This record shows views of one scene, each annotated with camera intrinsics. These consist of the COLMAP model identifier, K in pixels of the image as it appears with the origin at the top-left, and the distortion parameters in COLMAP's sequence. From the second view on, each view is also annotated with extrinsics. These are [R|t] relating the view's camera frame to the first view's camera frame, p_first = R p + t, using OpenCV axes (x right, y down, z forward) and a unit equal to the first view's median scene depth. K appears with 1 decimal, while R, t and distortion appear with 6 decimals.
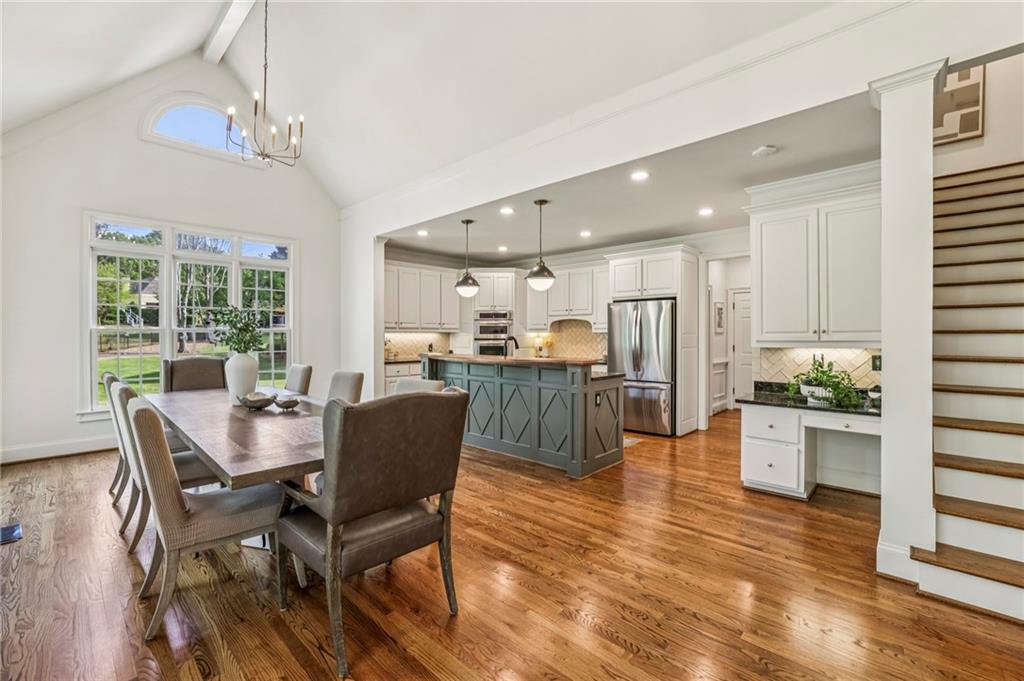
lens RADIAL K [[451.8, 0, 512.6], [0, 451.8, 334.8], [0, 0, 1]] dist [-0.031187, 0.008214]
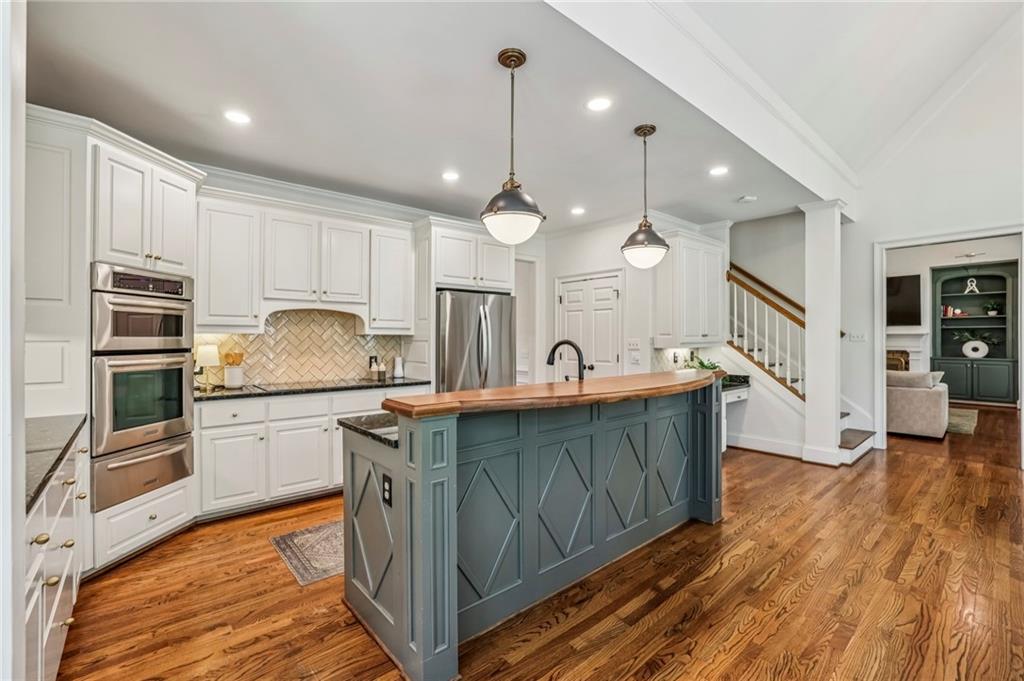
lens RADIAL K [[451.8, 0, 518.8], [0, 451.8, 333.6], [0, 0, 1]] dist [-0.031187, 0.008214]
pose [[0.102042, 0.011150, 0.994718, -0.466855], [0.010013, 0.999875, -0.012235, 0.003855], [-0.994730, 0.011209, 0.101918, 0.889758]]
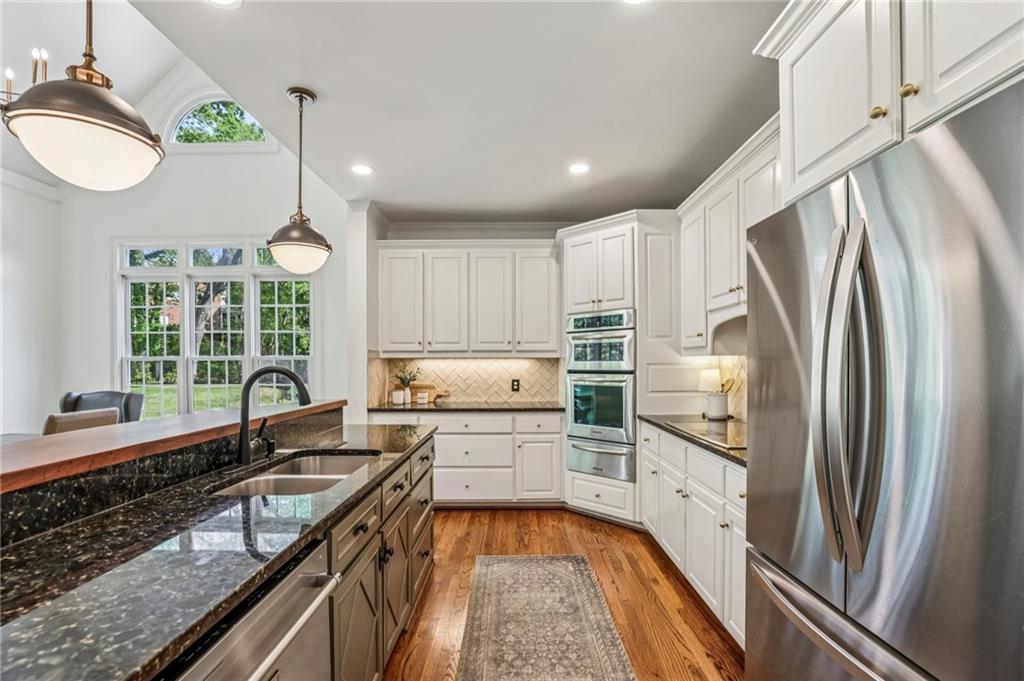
lens RADIAL K [[451.8, 0, 518.9], [0, 451.8, 366.5], [0, 0, 1]] dist [-0.031187, 0.008214]
pose [[0.676405, 0.002352, -0.736526, 0.324746], [0.002745, 0.999980, 0.005714, 0.001651], [0.736524, -0.005887, 0.676385, 0.811511]]
